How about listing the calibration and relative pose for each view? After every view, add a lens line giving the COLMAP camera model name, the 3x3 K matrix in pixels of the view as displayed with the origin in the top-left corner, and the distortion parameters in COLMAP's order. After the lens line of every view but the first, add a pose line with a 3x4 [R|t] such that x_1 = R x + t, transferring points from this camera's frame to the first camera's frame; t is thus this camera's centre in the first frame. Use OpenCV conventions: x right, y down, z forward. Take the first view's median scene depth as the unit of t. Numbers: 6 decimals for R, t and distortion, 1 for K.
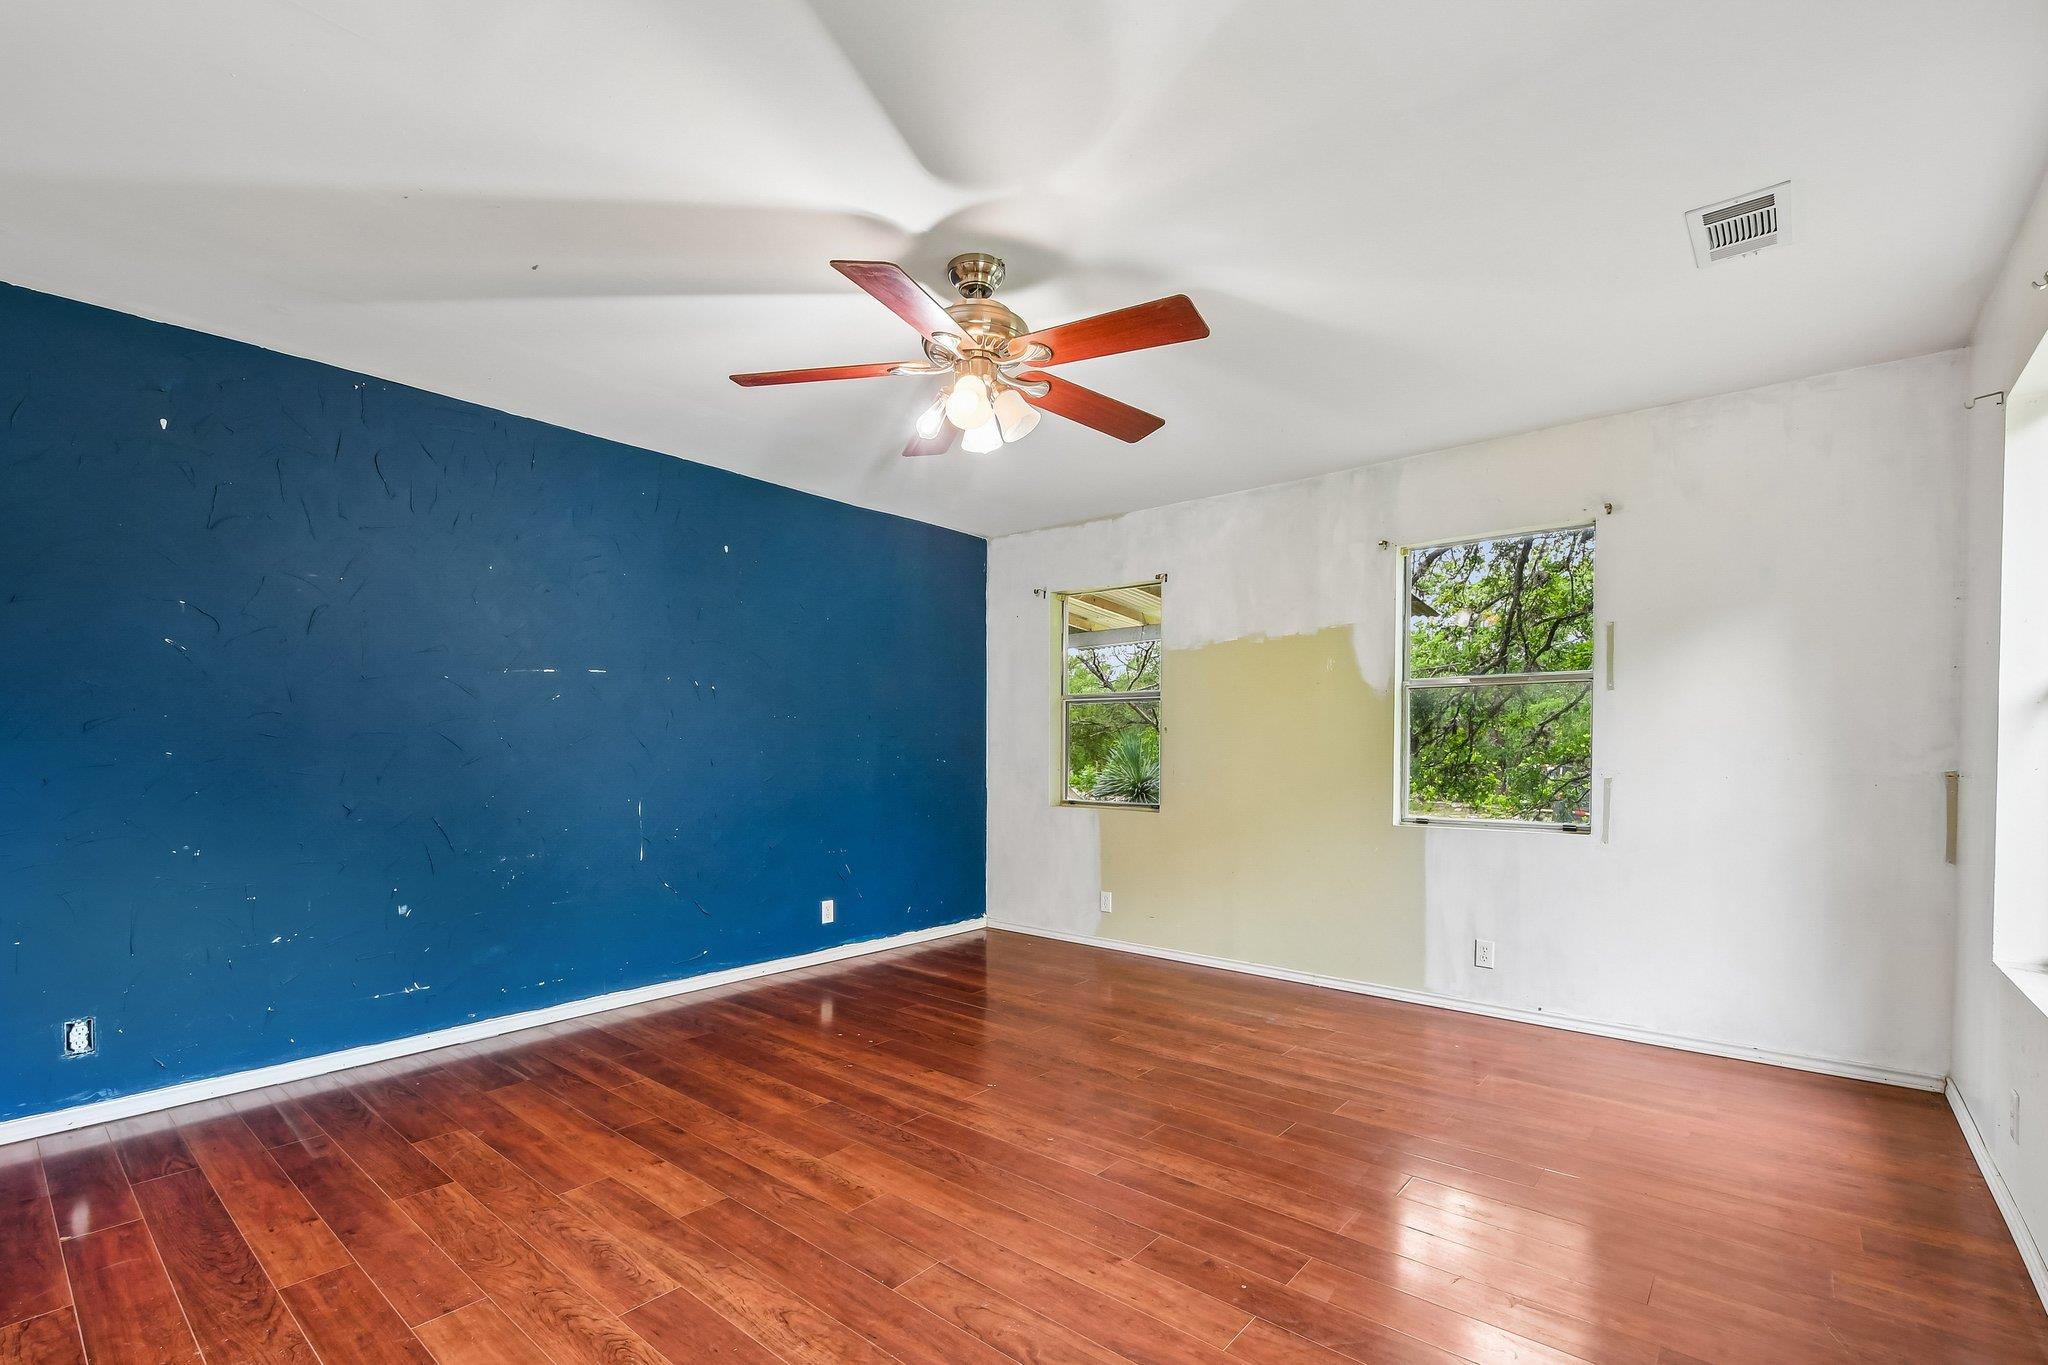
lens RADIAL K [[906.5, 0, 1016.5], [0, 906.5, 744.2], [0, 0, 1]] dist [-0.003721, -0.000569]
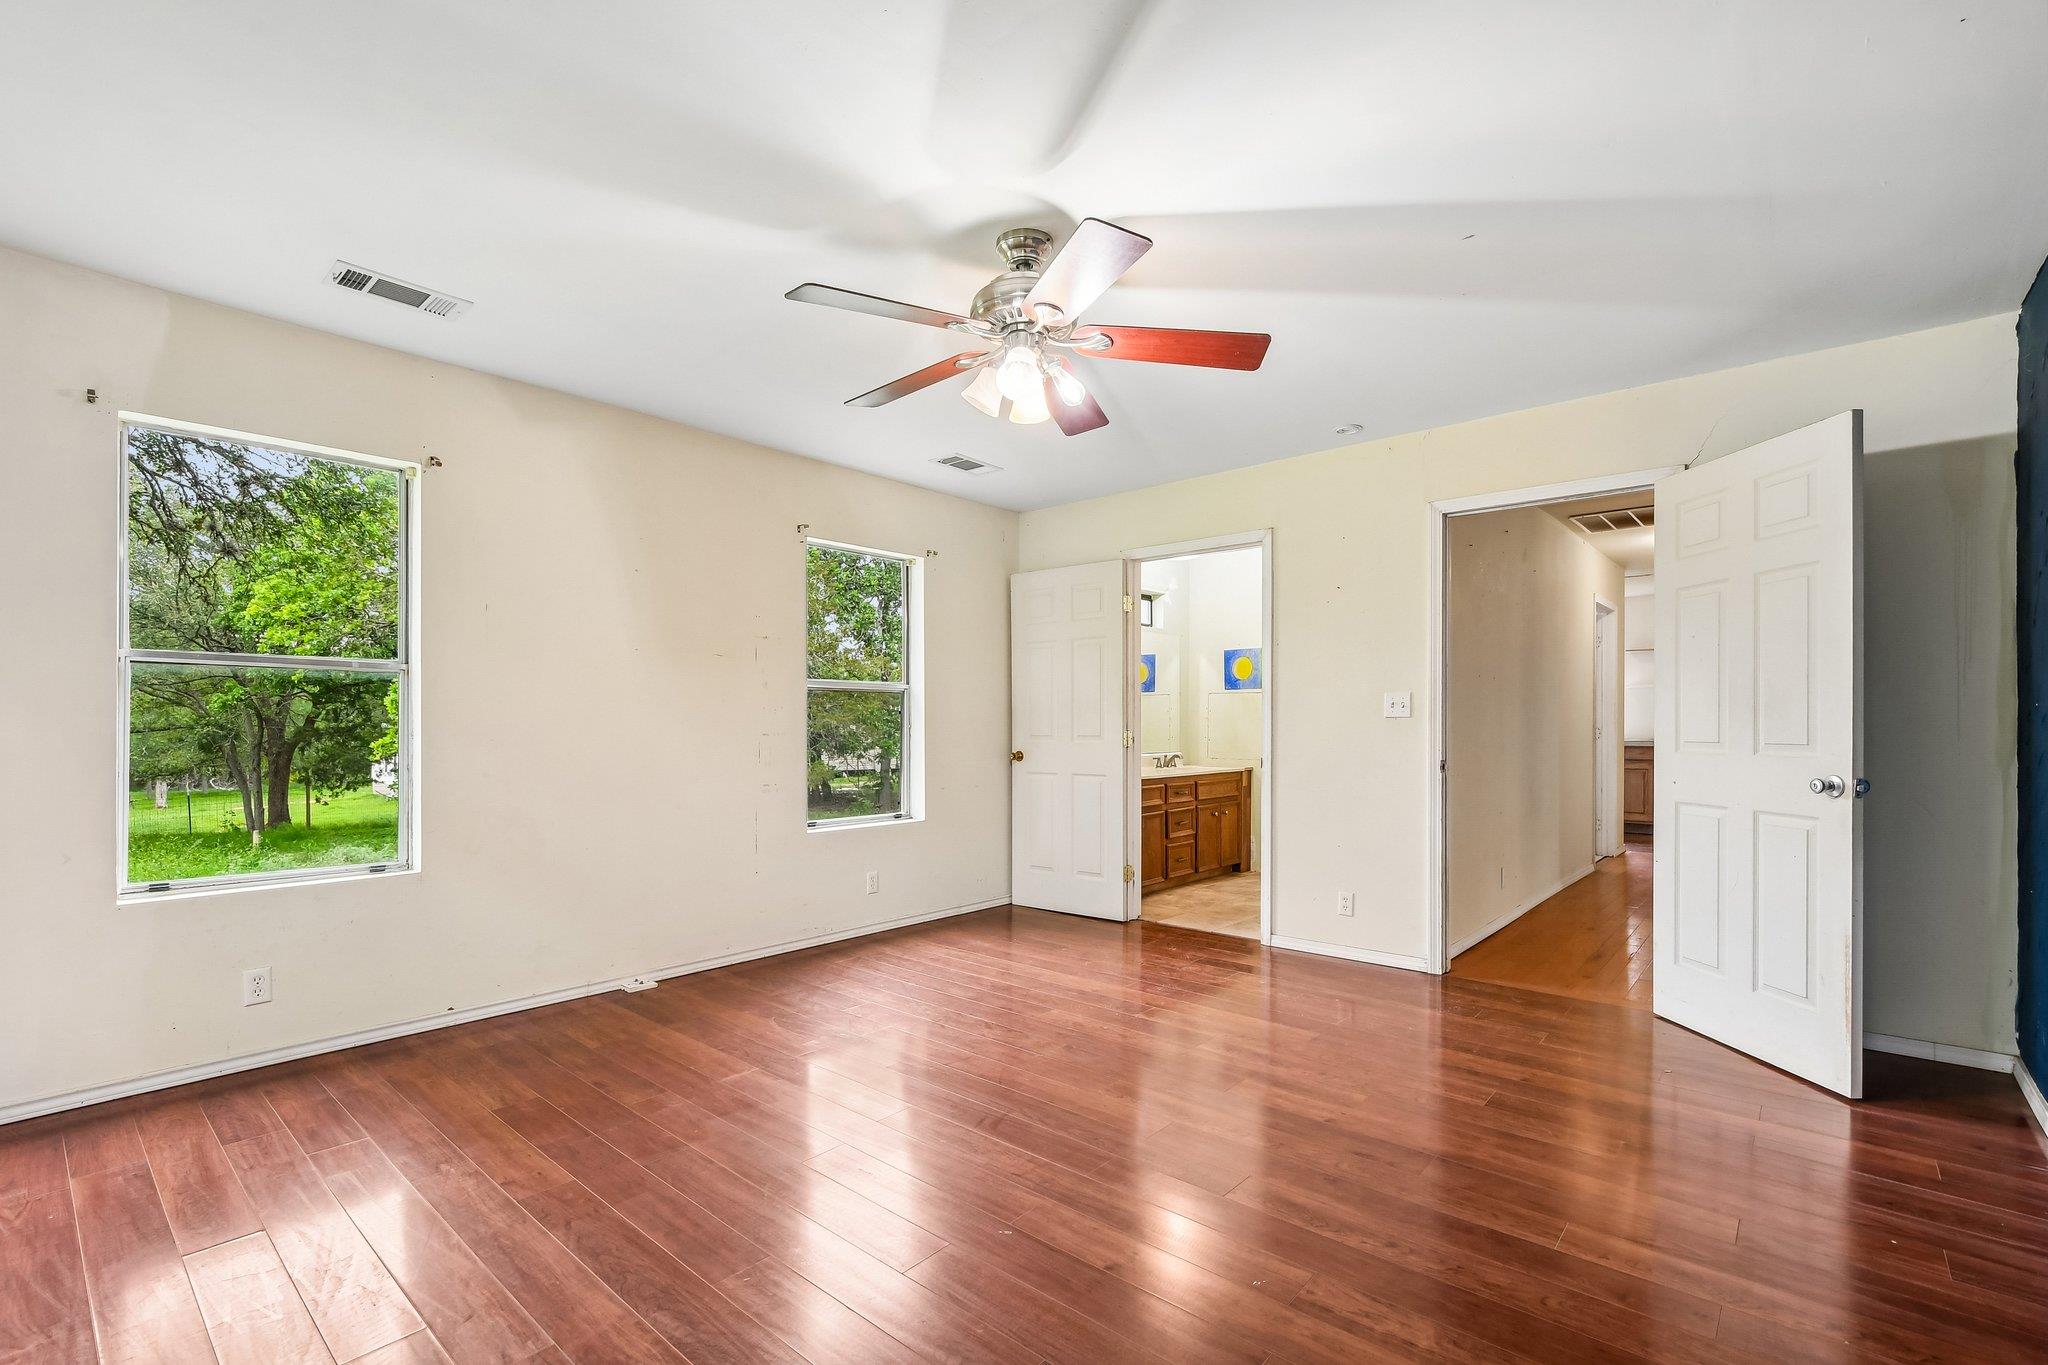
lens RADIAL K [[925.5, 0, 1026.6], [0, 925.5, 696.3], [0, 0, 1]] dist [-0.018450, -0.000106]
pose [[-0.999899, -0.009082, 0.010960, -0.037355], [-0.009377, 0.999588, -0.027134, 0.005204], [-0.010709, -0.027234, -0.999572, 1.374310]]
